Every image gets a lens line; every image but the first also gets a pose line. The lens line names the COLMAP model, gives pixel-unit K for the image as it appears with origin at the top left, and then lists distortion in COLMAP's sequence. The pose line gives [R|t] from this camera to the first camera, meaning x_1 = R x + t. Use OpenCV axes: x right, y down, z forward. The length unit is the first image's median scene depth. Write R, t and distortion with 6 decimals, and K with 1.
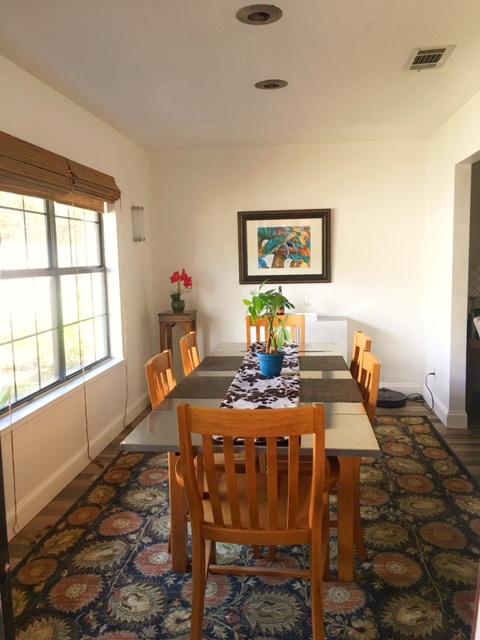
lens RADIAL K [[549.9, 0, 240.0], [0, 549.9, 320.0], [0, 0, 1]] dist [0.088532, -0.121557]
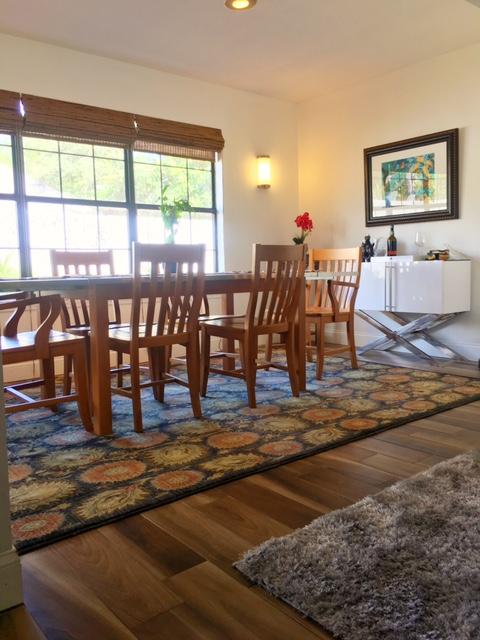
lens RADIAL K [[549.9, 0, 240.0], [0, 549.9, 320.0], [0, 0, 1]] dist [0.088532, -0.121557]
pose [[0.713746, 0.074205, -0.696463, 0.619829], [-0.074744, 0.996763, 0.029601, 0.098107], [0.696405, 0.030928, 0.716982, 0.211036]]
